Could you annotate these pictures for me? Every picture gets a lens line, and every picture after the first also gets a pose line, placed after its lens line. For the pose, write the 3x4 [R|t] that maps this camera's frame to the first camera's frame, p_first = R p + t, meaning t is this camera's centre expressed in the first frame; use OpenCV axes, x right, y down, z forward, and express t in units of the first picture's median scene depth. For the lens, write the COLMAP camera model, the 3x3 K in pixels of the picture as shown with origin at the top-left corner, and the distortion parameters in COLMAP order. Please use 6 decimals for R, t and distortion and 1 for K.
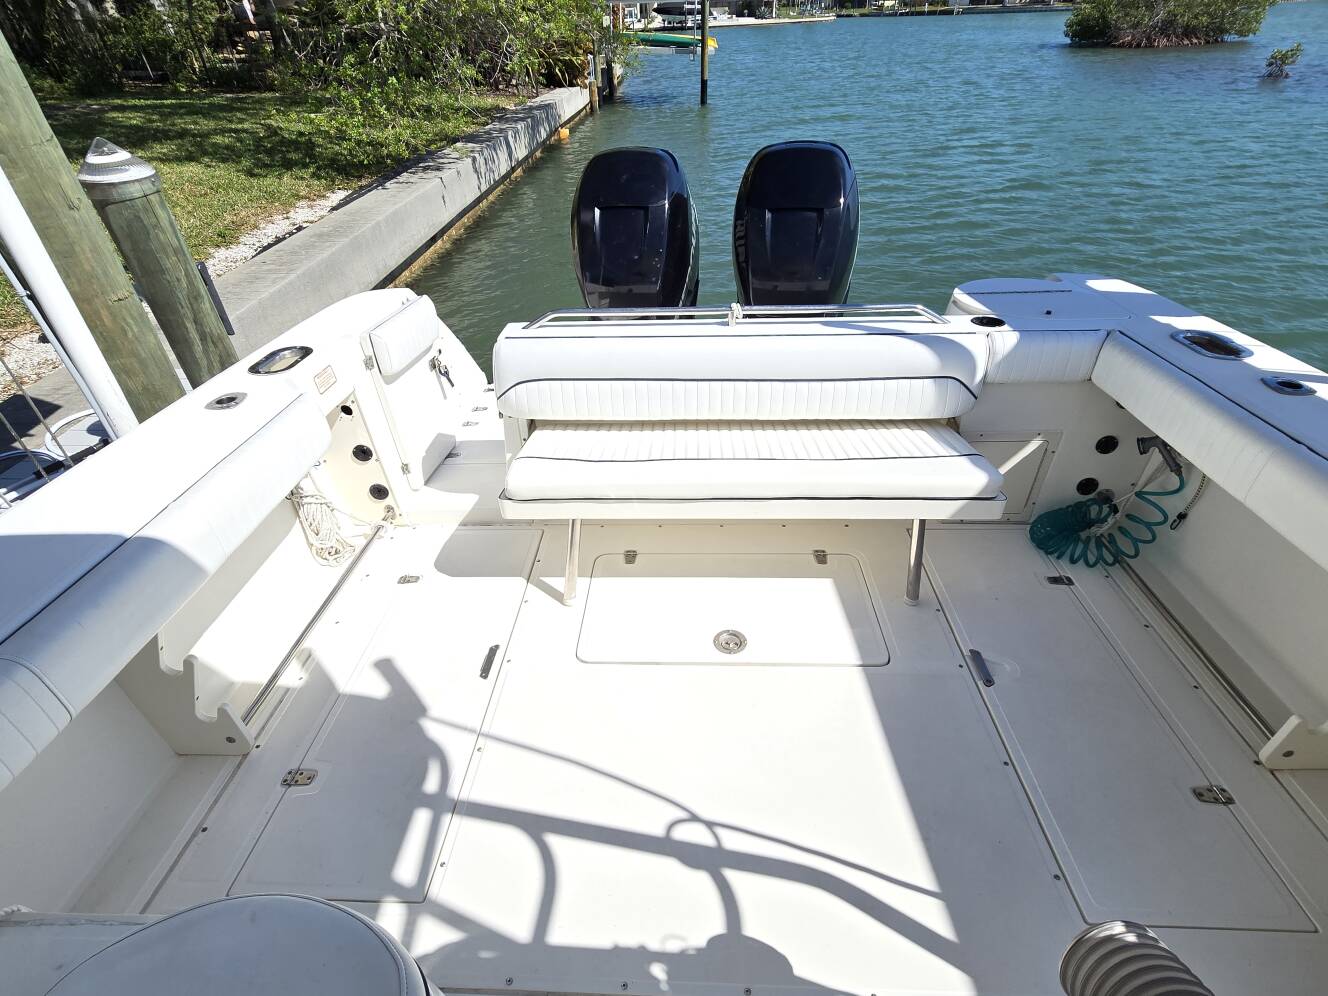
lens RADIAL K [[652.9, 0, 660.8], [0, 652.9, 502.6], [0, 0, 1]] dist [-0.005997, 0.000264]
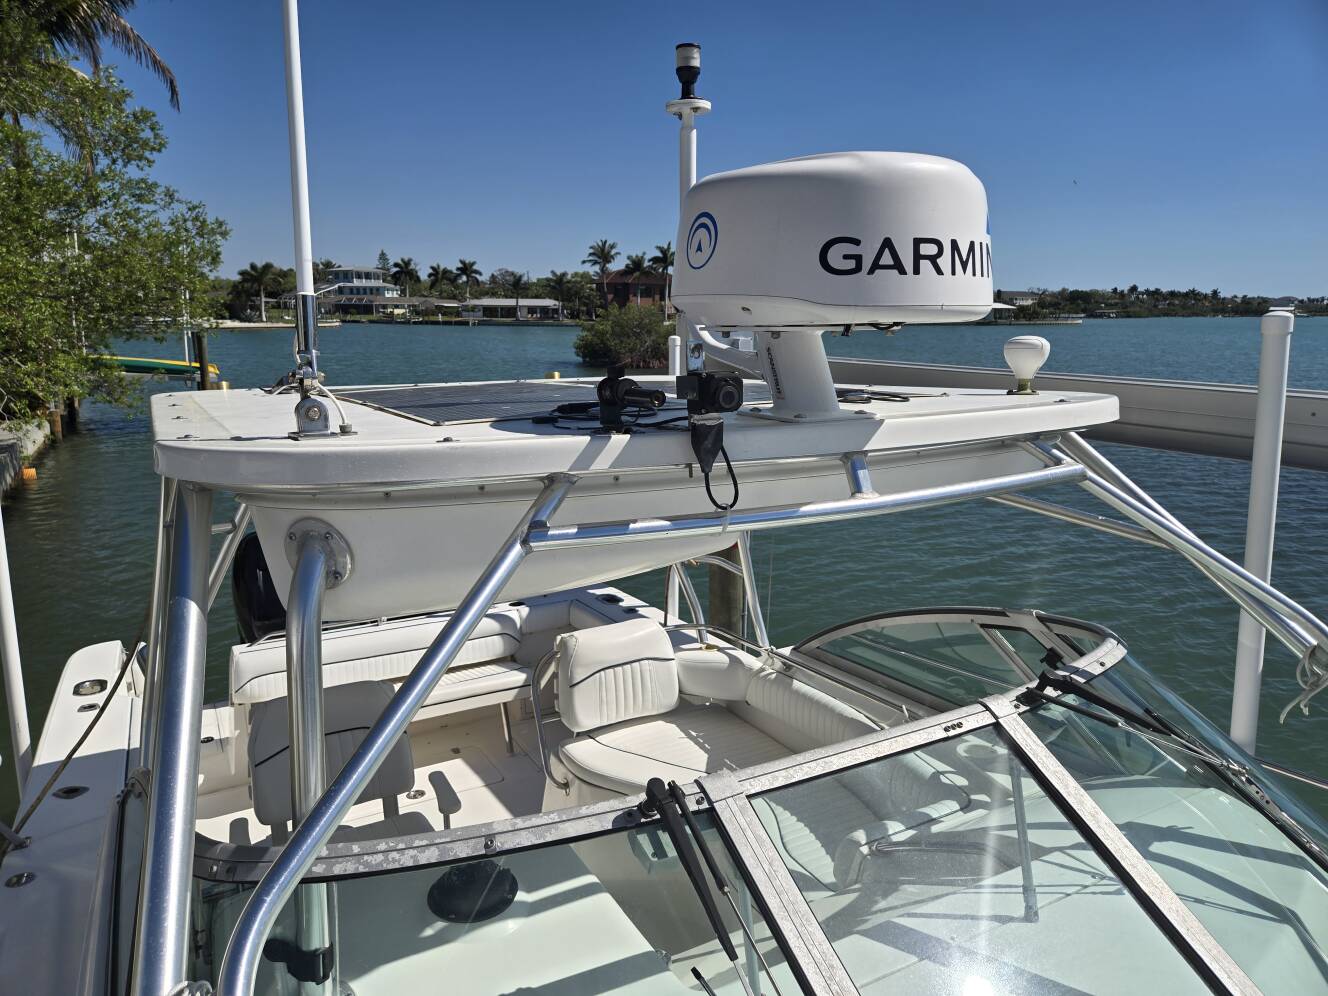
lens RADIAL K [[883.4, 0, 653.2], [0, 883.4, 496.0], [0, 0, 1]] dist [0.041656, -0.024848]
pose [[0.853976, -0.065527, 0.516170, -0.061785], [0.282433, 0.891545, -0.354090, 0.061080], [-0.436986, 0.448168, 0.779865, -0.174156]]
